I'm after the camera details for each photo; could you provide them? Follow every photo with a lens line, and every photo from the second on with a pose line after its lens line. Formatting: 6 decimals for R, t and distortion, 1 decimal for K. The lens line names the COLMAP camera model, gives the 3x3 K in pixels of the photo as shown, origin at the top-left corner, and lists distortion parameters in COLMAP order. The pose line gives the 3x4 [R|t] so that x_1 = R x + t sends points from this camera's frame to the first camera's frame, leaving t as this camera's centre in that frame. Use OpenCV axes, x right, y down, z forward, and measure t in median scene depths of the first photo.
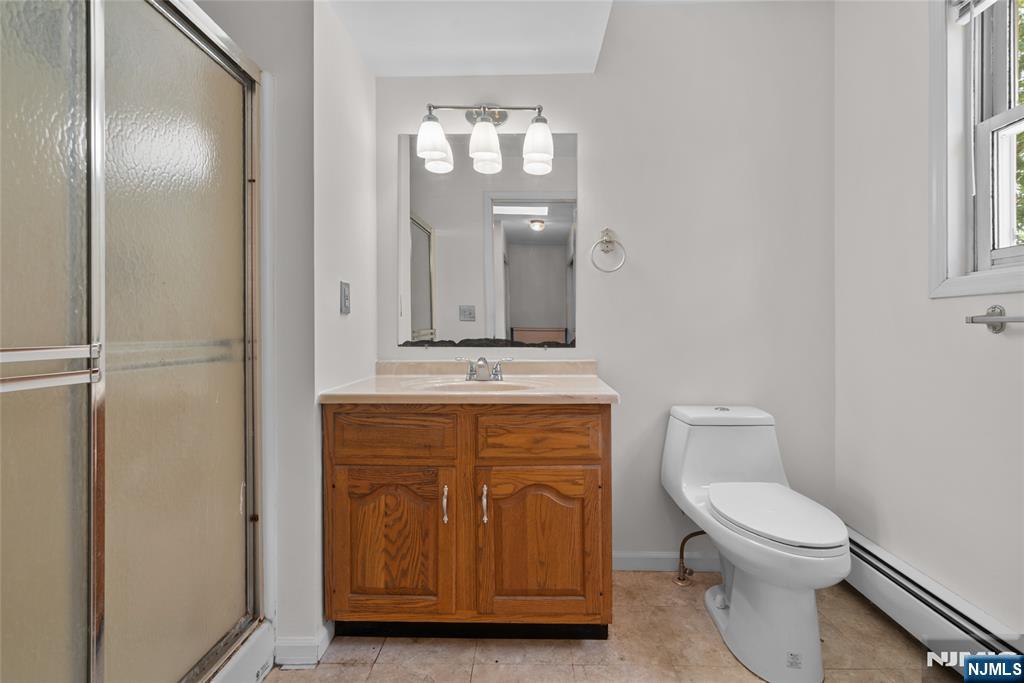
lens RADIAL K [[467.9, 0, 512.0], [0, 467.9, 341.5], [0, 0, 1]] dist [0.000466, 0.000146]
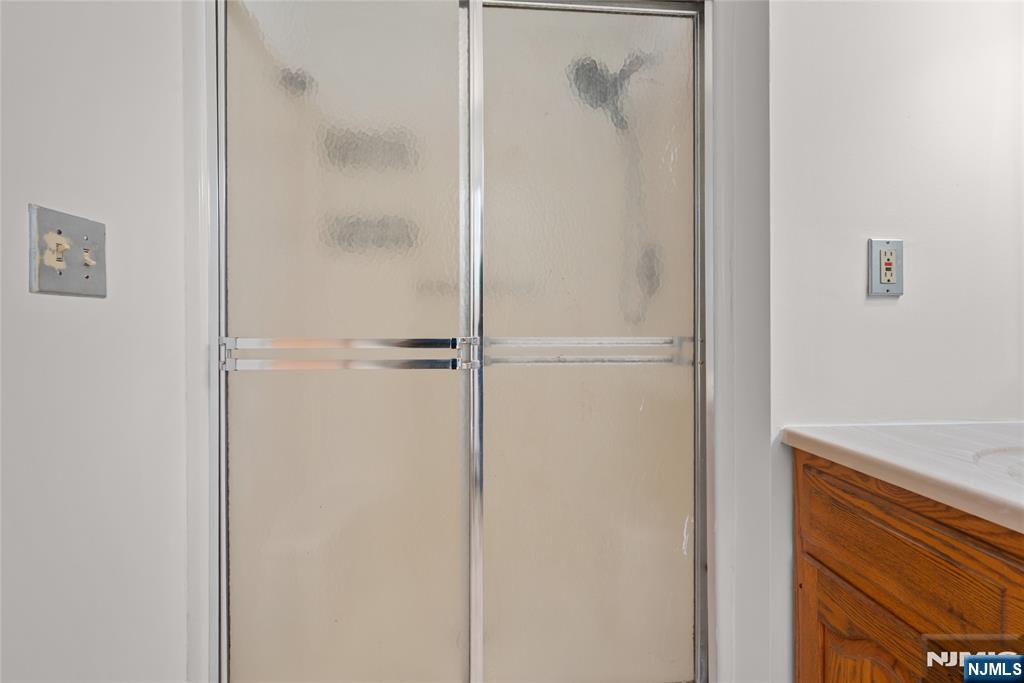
lens RADIAL K [[475.5, 0, 512.8], [0, 475.5, 323.5], [0, 0, 1]] dist [0.000680, 0.000018]
pose [[0.084781, -0.003568, -0.996393, 0.197055], [-0.018759, 0.999811, -0.005176, -0.017689], [0.996223, 0.019130, 0.084698, 0.575961]]
